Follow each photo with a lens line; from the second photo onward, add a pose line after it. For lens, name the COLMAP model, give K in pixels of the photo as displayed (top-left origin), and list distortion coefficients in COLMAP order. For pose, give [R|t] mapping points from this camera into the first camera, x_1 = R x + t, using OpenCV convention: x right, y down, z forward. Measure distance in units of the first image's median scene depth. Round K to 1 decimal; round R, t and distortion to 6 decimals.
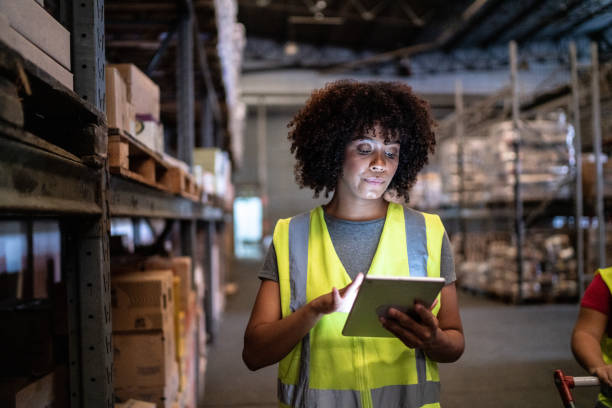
lens RADIAL K [[595.7, 0, 301.4], [0, 595.7, 202.3], [0, 0, 1]] dist [-0.046731, 0.000000]
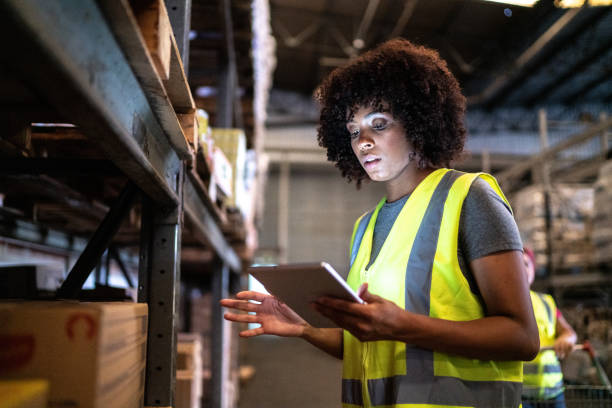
lens RADIAL K [[595.7, 0, 304.8], [0, 595.7, 203.0], [0, 0, 1]] dist [-0.046731, 0.000000]
pose [[0.999532, 0.022448, -0.020806, -0.035546], [-0.024943, 0.991375, -0.128662, 0.026860], [0.017738, 0.129121, 0.991470, 0.246292]]
